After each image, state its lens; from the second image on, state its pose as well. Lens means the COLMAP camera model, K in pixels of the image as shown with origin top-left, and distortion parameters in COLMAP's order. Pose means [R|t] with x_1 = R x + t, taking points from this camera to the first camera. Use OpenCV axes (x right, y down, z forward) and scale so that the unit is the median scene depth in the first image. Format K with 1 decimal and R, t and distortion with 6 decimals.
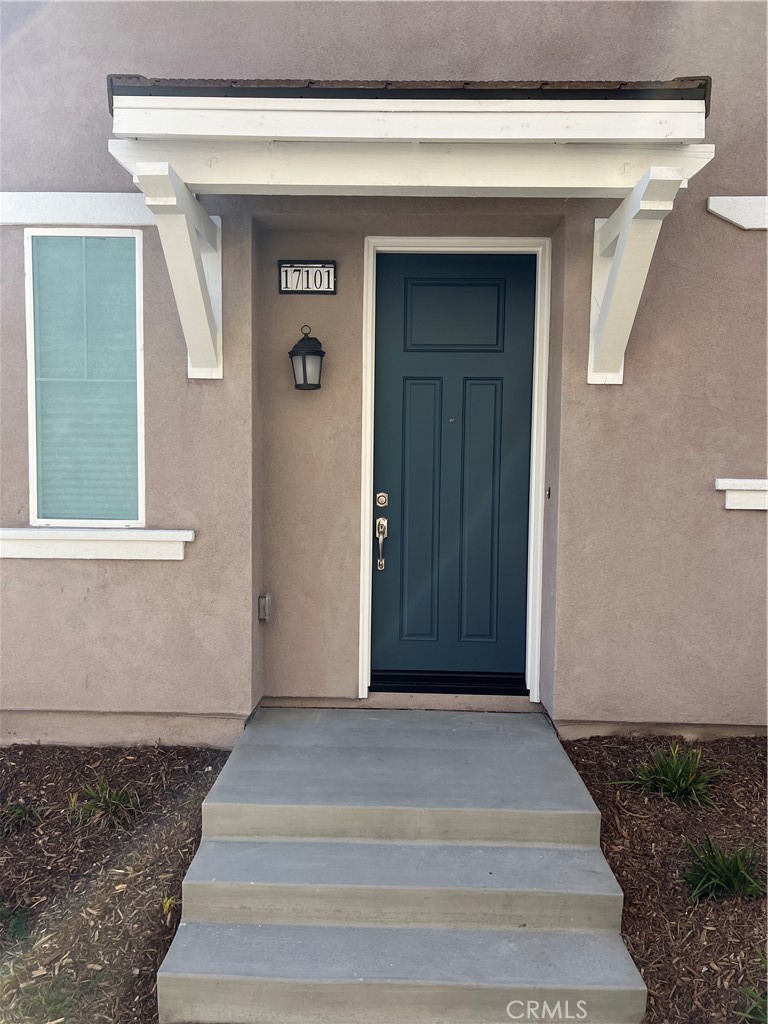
lens RADIAL K [[781.5, 0, 384.2], [0, 781.5, 522.3], [0, 0, 1]] dist [0.004198, 0.001022]
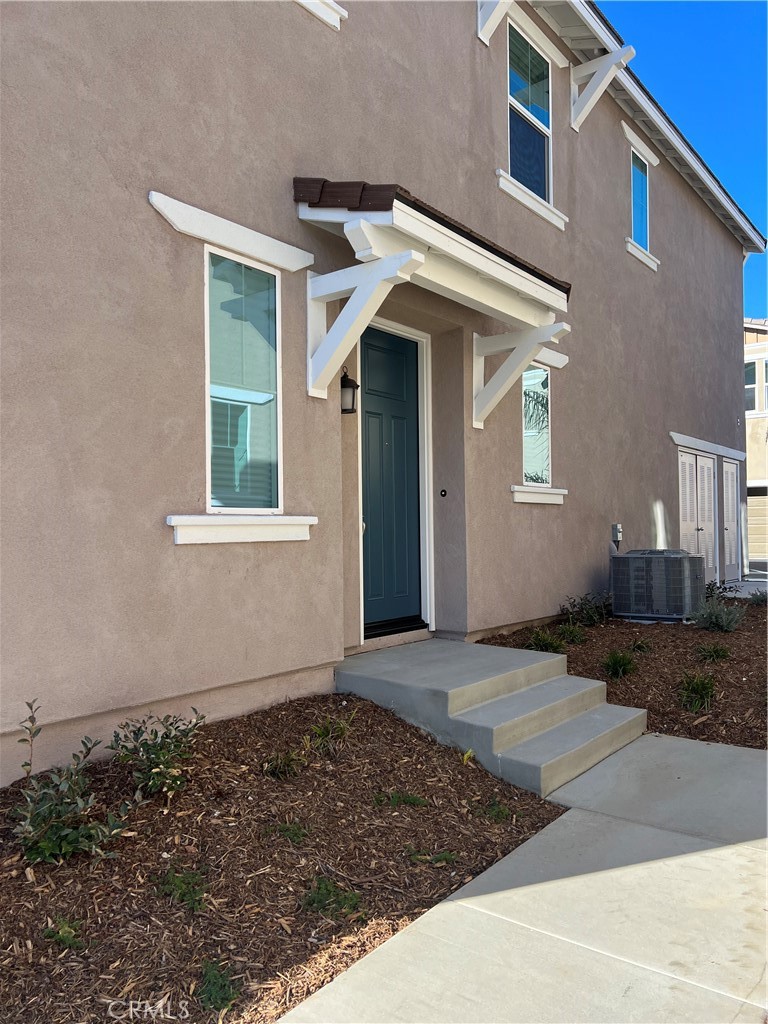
lens RADIAL K [[770.6, 0, 382.3], [0, 770.6, 512.0], [0, 0, 1]] dist [0.069964, -0.075294]
pose [[0.596118, -0.002099, 0.802894, -1.164728], [0.071340, 0.996180, -0.050363, 0.073577], [-0.799721, 0.087301, 0.593990, 0.175894]]
